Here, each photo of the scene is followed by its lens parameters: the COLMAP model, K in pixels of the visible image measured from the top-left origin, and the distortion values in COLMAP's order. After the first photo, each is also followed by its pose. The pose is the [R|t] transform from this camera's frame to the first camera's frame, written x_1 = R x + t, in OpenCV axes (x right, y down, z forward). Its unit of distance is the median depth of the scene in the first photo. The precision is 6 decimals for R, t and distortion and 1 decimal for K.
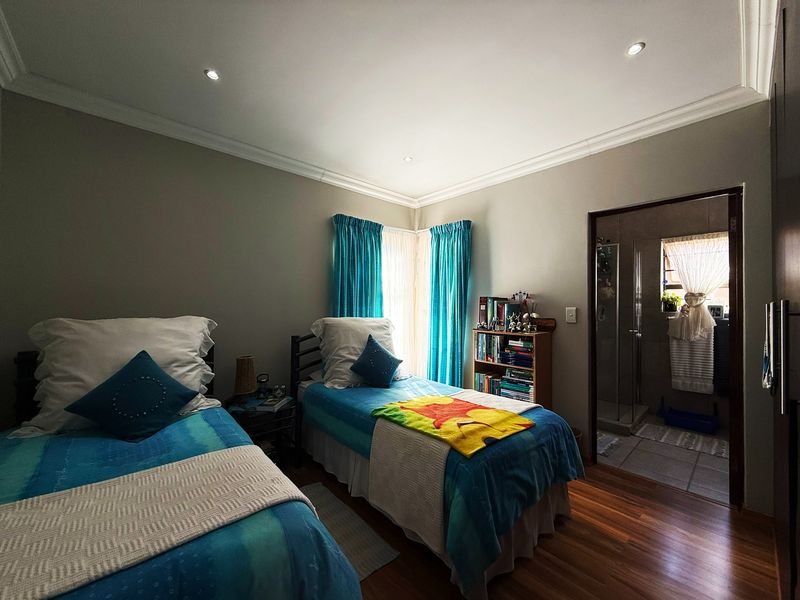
lens RADIAL K [[318.4, 0, 397.0], [0, 318.4, 296.8], [0, 0, 1]] dist [0.000146, 0.000014]
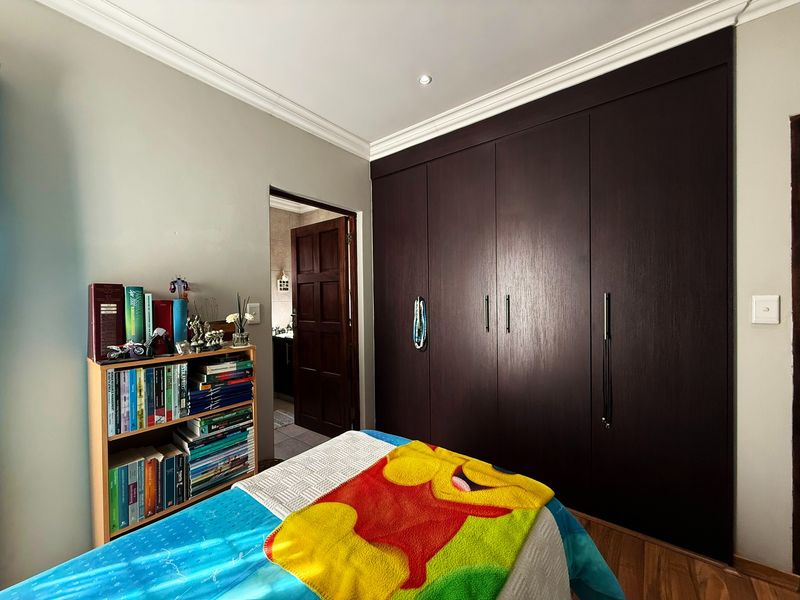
lens RADIAL K [[319.0, 0, 400.6], [0, 319.0, 299.5], [0, 0, 1]] dist [-0.001167, 0.000121]
pose [[-0.178196, -0.009900, 0.983945, -0.243657], [-0.012018, 0.999897, 0.007884, 0.014813], [-0.983922, -0.010420, -0.178297, 0.785845]]
